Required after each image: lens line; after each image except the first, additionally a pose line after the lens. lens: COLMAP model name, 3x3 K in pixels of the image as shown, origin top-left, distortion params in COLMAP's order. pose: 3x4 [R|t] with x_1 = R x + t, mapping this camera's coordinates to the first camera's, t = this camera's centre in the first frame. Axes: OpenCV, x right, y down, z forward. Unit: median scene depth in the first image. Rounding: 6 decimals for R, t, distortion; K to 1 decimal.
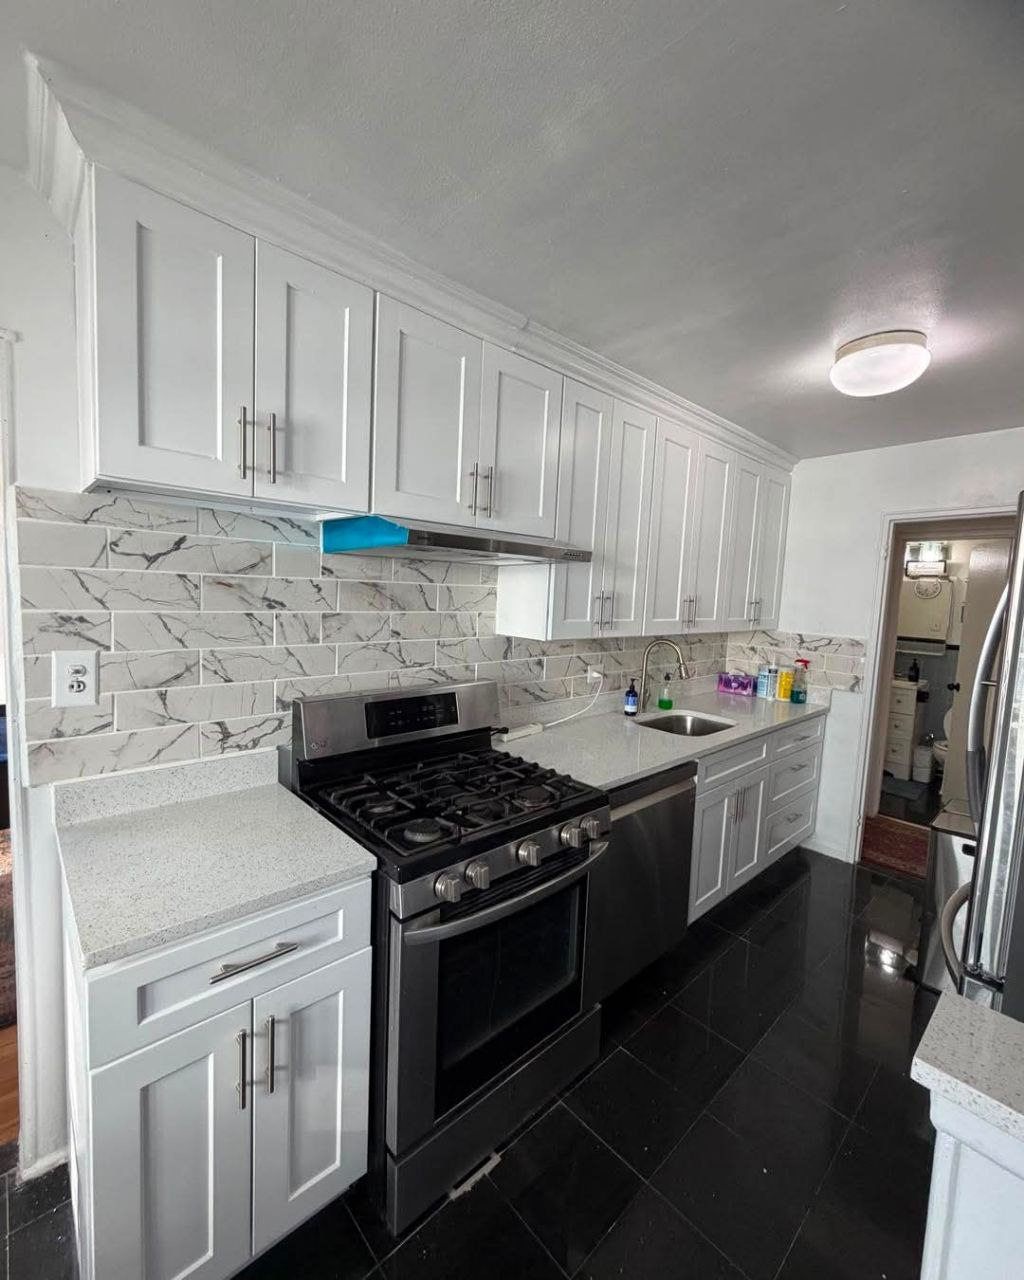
lens RADIAL K [[542.3, 0, 512.4], [0, 542.3, 639.7], [0, 0, 1]] dist [-0.001417, -0.000070]
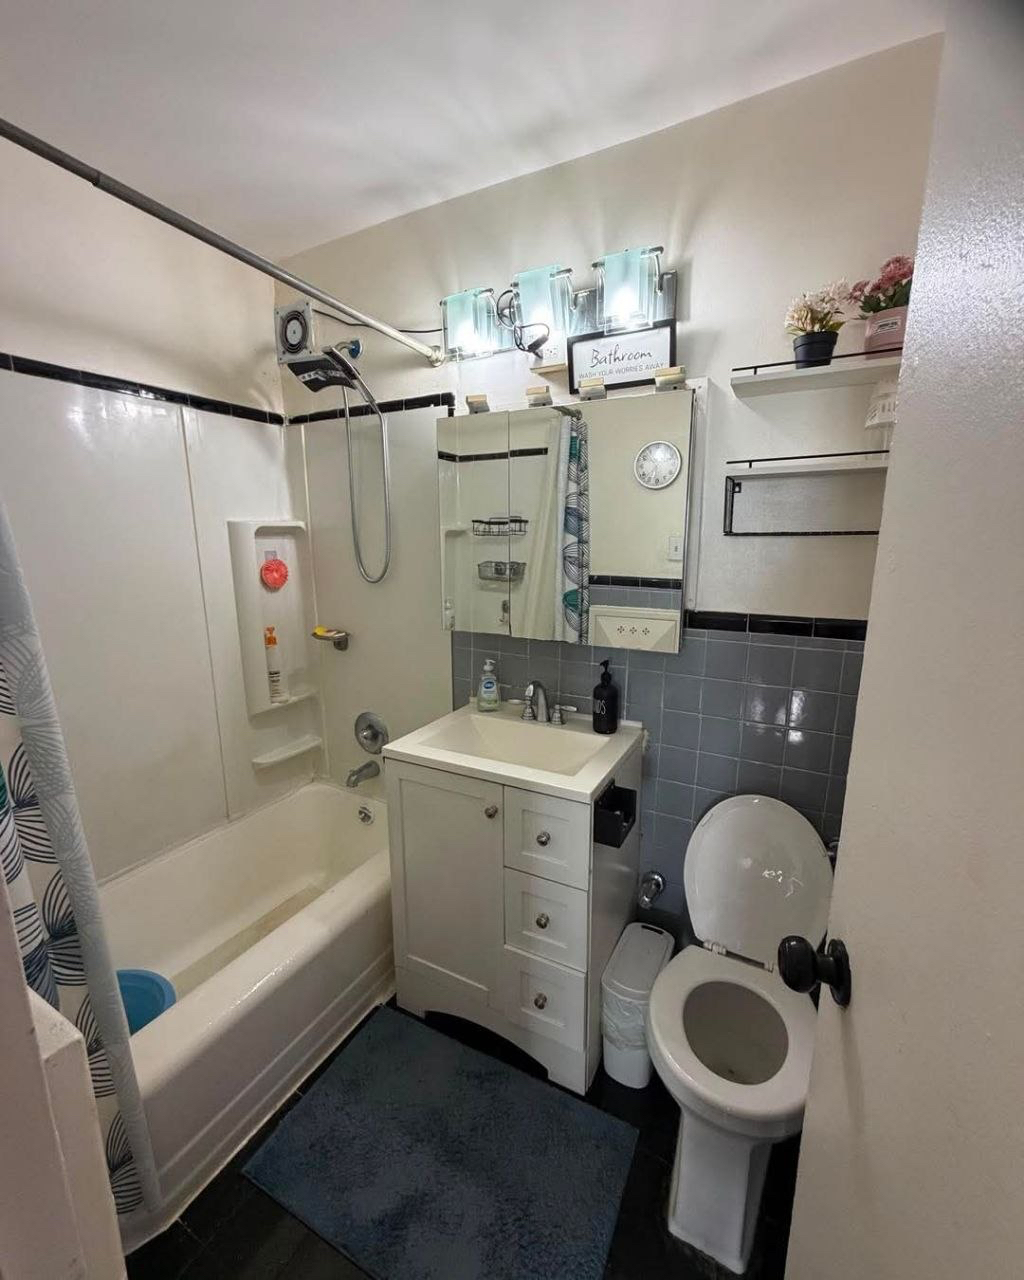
lens RADIAL K [[542.3, 0, 513.8], [0, 542.3, 643.1], [0, 0, 1]] dist [-0.001417, -0.000070]
pose [[0.944500, -0.107527, 0.310414, 0.613456], [0.072299, 0.989785, 0.122876, -0.018706], [-0.320456, -0.093614, 0.942626, 0.741962]]
